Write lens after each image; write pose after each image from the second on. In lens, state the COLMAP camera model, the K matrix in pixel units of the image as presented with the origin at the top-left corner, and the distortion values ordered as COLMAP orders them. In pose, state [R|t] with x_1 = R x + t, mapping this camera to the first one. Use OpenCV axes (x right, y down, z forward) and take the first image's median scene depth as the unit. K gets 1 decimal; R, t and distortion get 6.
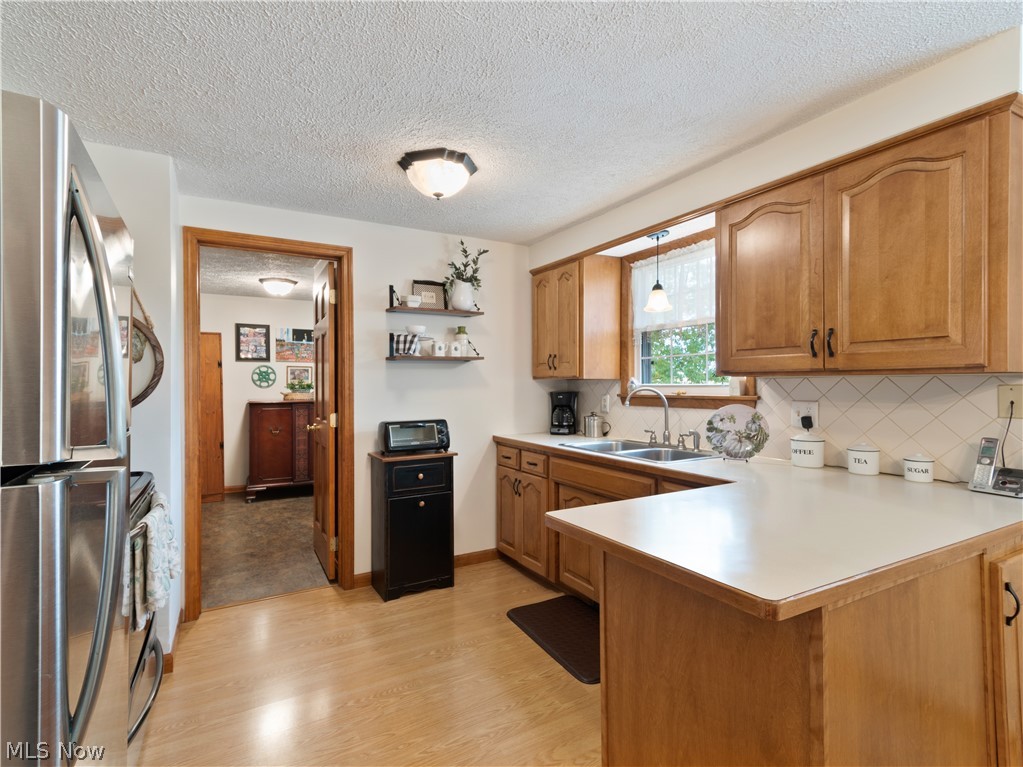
lens RADIAL K [[509.6, 0, 486.9], [0, 509.6, 379.5], [0, 0, 1]] dist [0.013072, -0.001124]
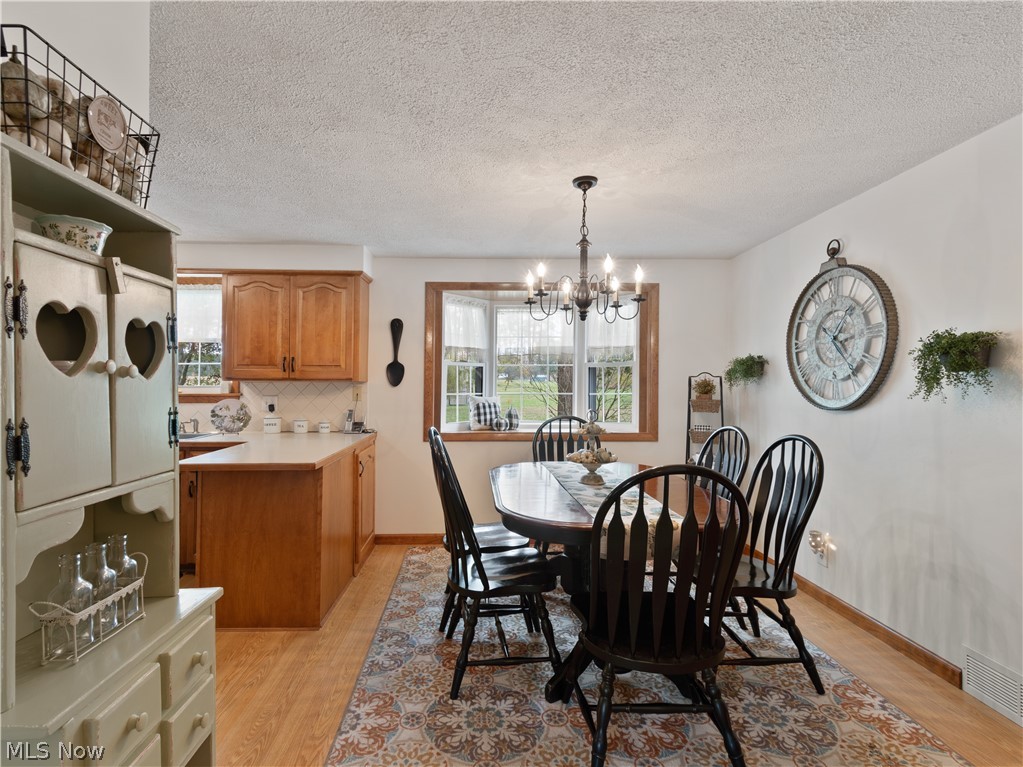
lens RADIAL K [[509.6, 0, 486.9], [0, 509.6, 379.5], [0, 0, 1]] dist [0.013072, -0.001124]
pose [[0.454520, 0.014310, 0.890622, -0.650933], [-0.013013, 0.999871, -0.009424, -0.006379], [-0.890641, -0.007306, 0.454648, -0.482581]]
